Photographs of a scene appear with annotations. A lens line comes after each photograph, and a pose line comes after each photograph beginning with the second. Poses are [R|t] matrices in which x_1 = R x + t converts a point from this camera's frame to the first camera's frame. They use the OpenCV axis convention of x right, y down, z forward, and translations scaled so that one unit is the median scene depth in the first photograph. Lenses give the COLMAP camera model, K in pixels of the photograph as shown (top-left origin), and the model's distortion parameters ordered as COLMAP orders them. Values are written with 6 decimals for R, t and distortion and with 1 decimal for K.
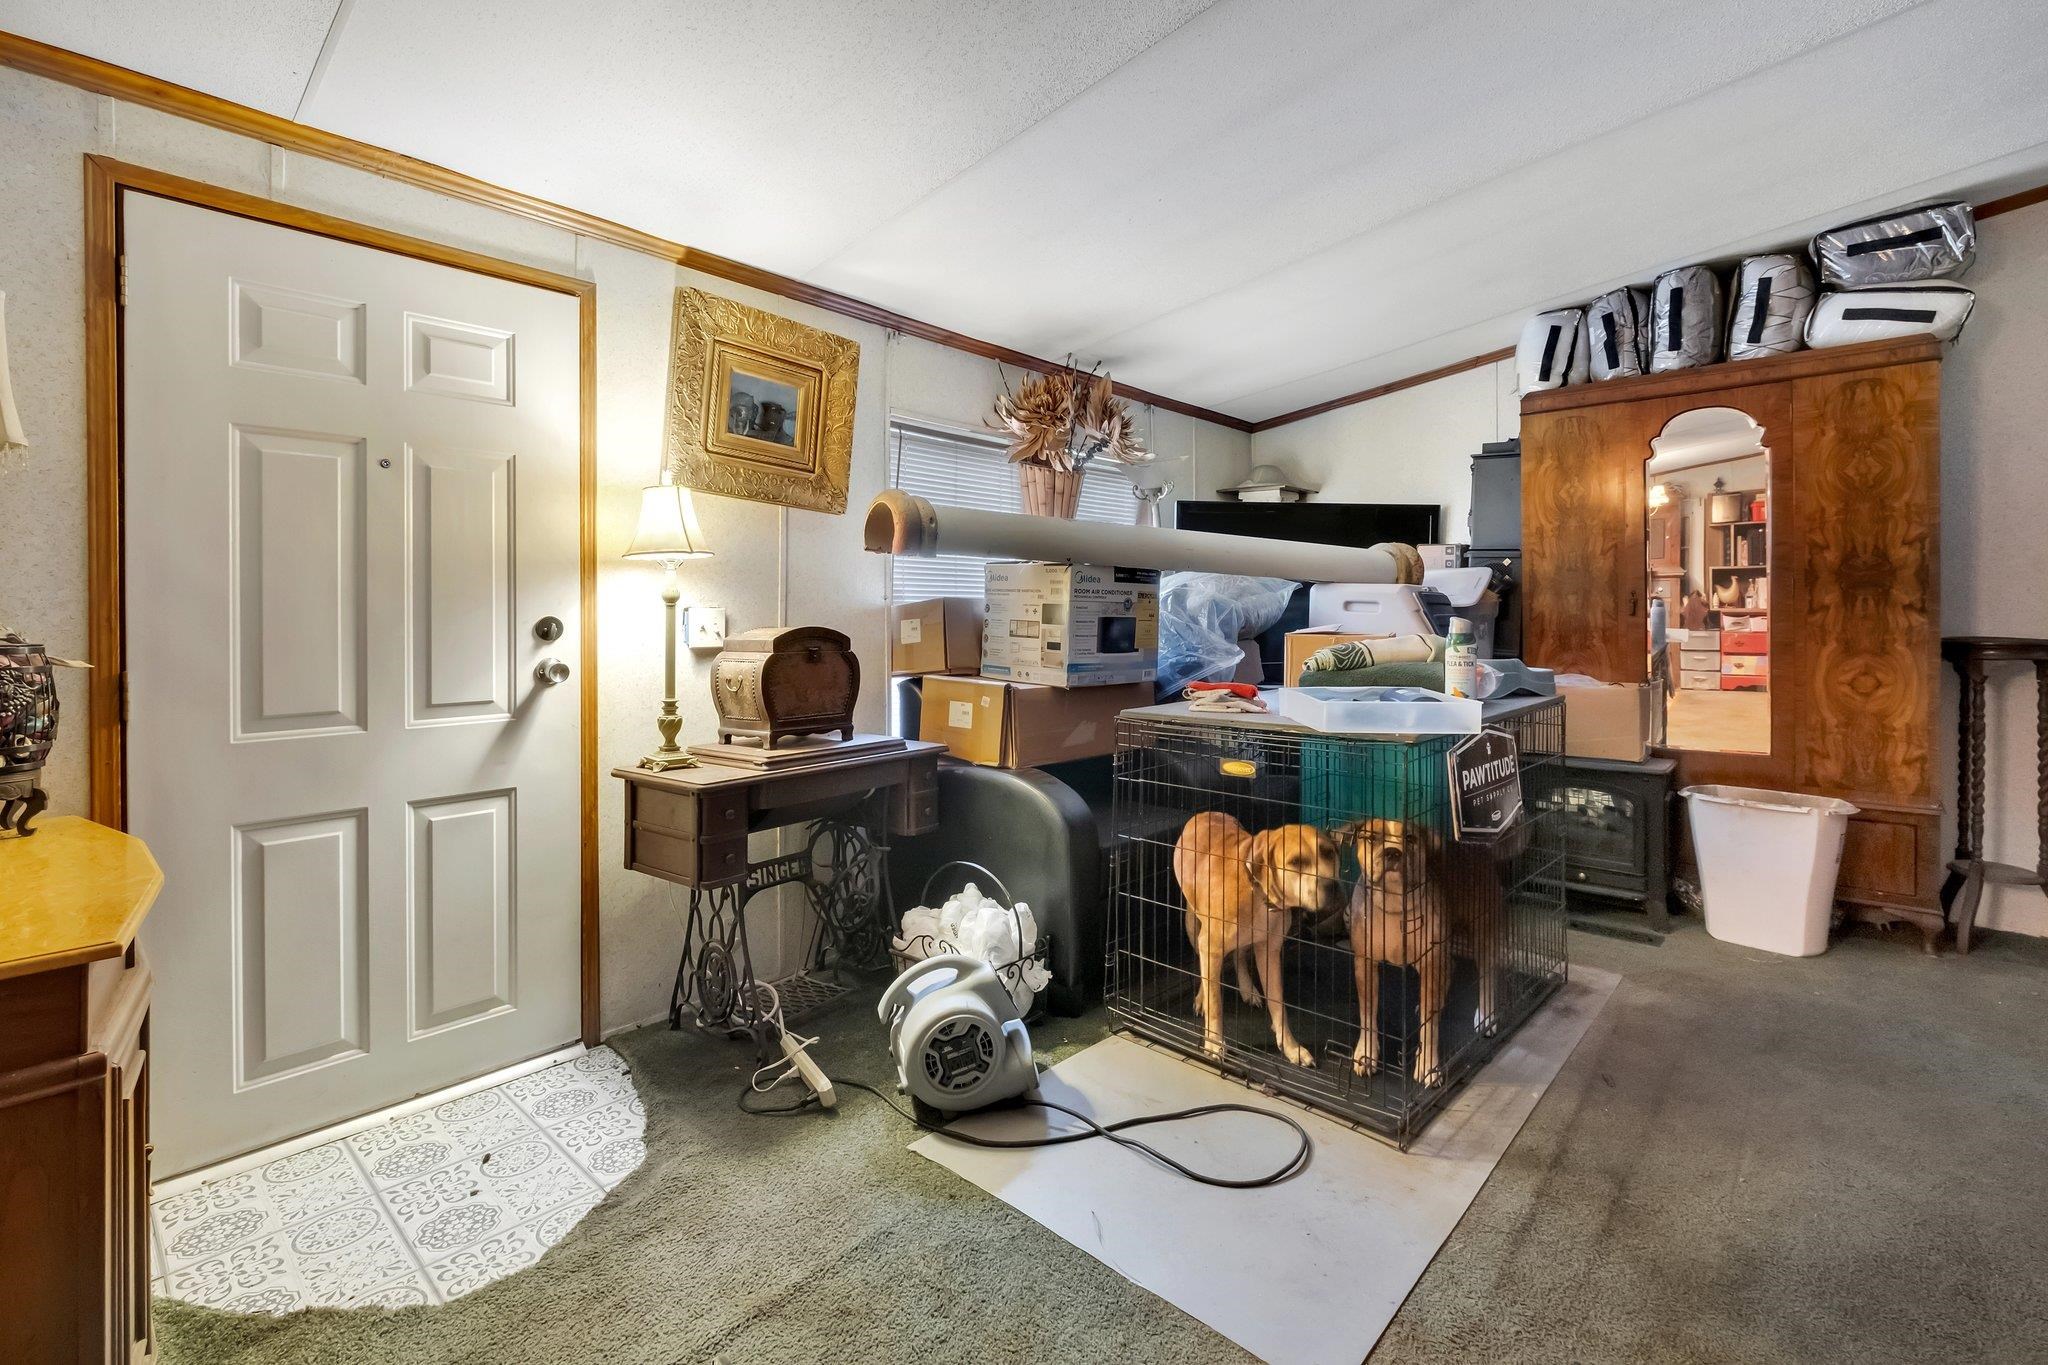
lens RADIAL K [[891.5, 0, 1021.0], [0, 891.5, 616.0], [0, 0, 1]] dist [-0.002349, -0.000427]
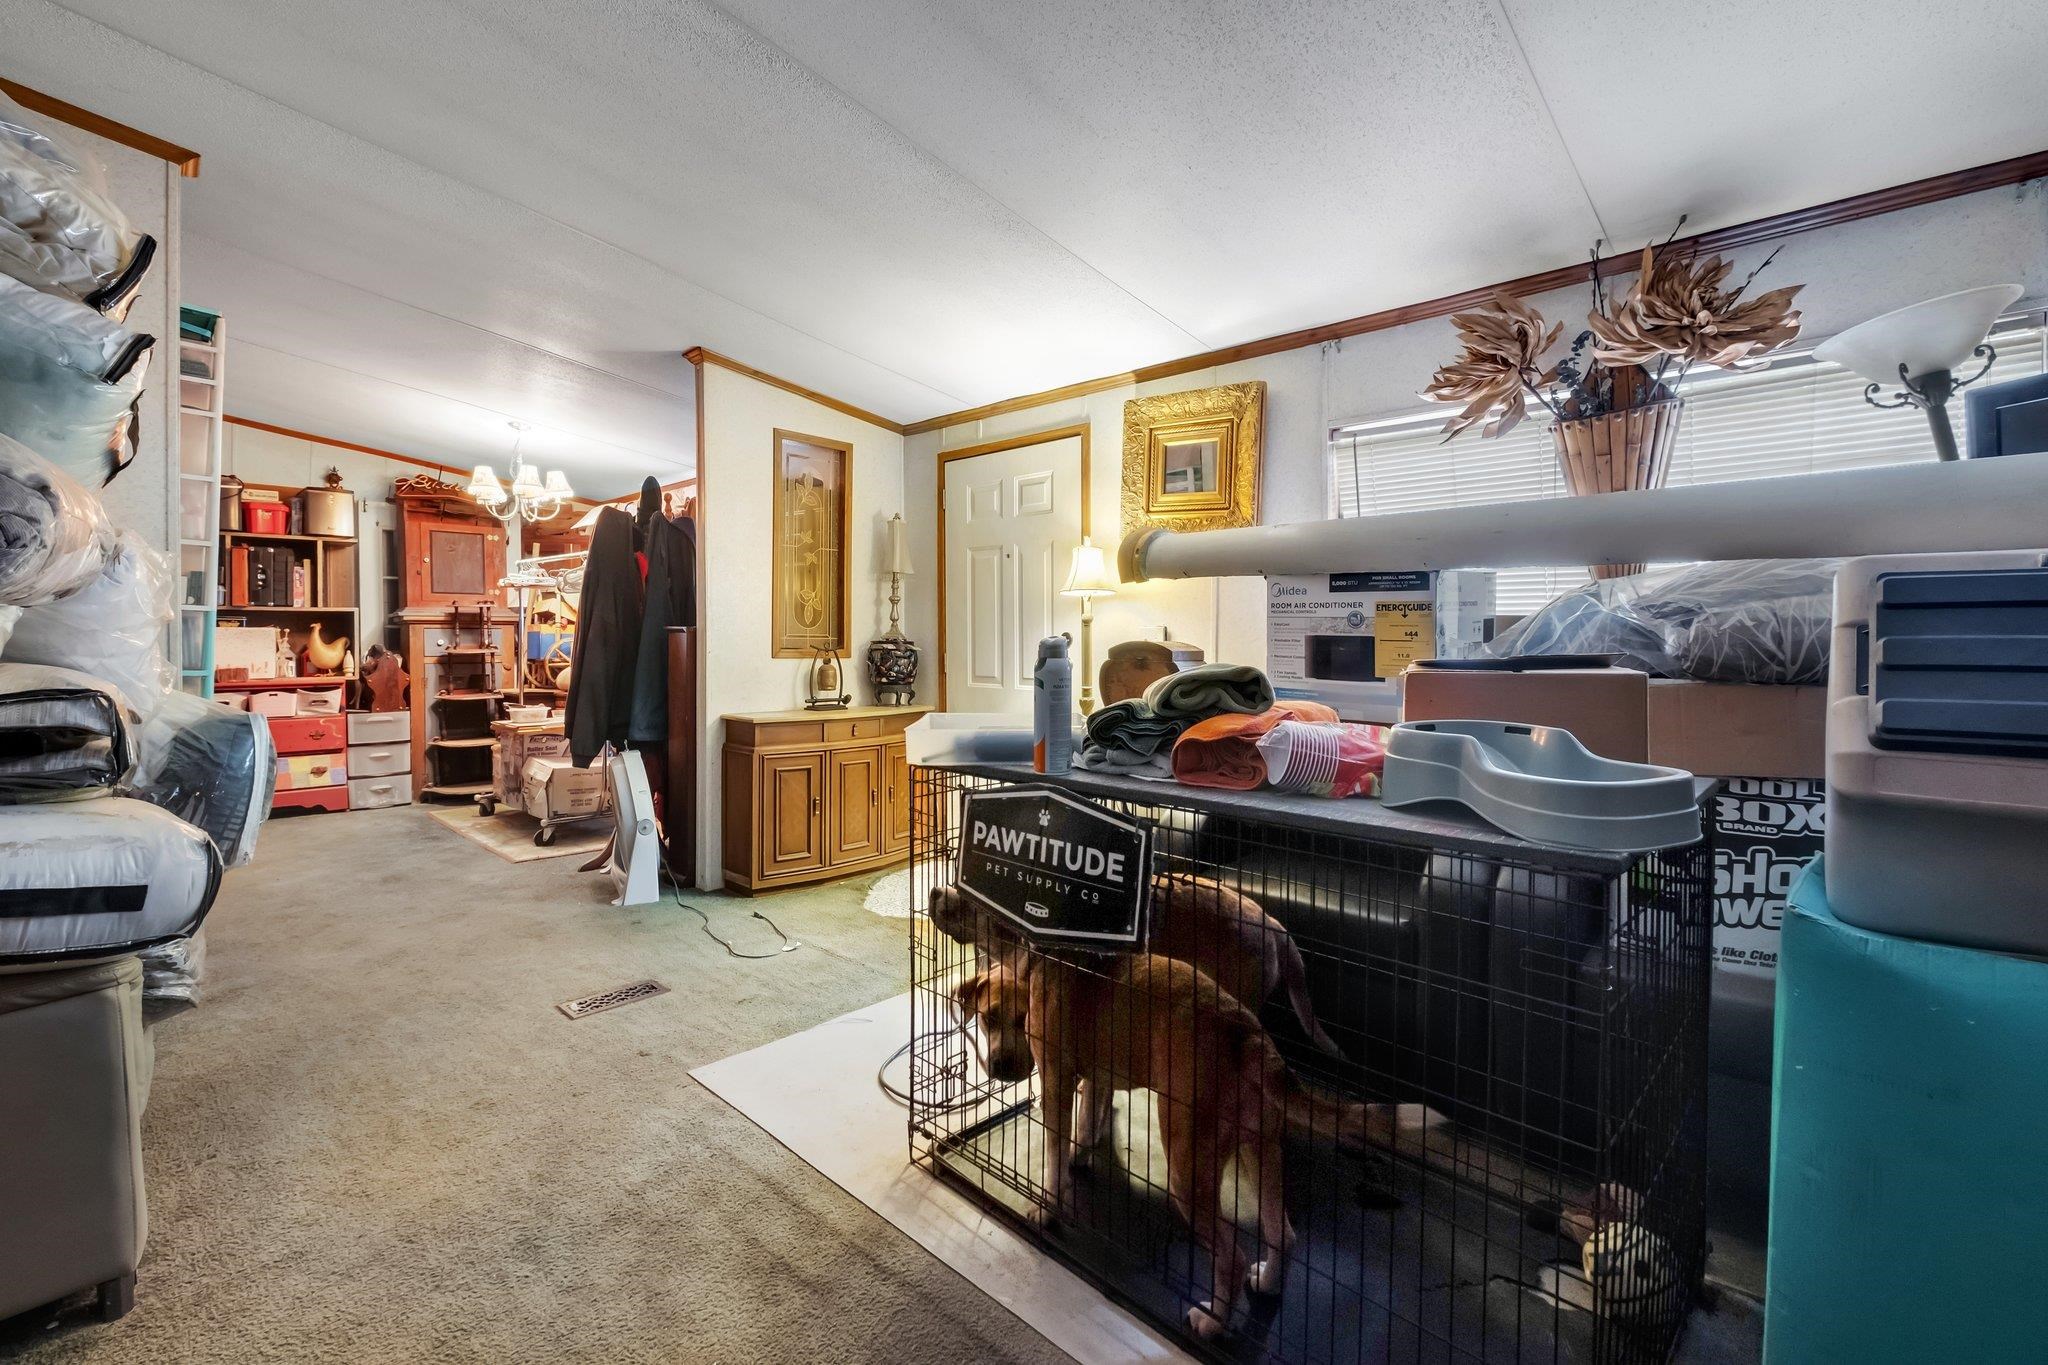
lens RADIAL K [[891.5, 0, 1017.4], [0, 891.5, 646.3], [0, 0, 1]] dist [-0.002349, -0.000427]
pose [[0.001718, 0.020472, -0.999789, 1.036932], [-0.000569, 0.999790, 0.020471, -0.006332], [0.999998, 0.000534, 0.001730, 0.809098]]
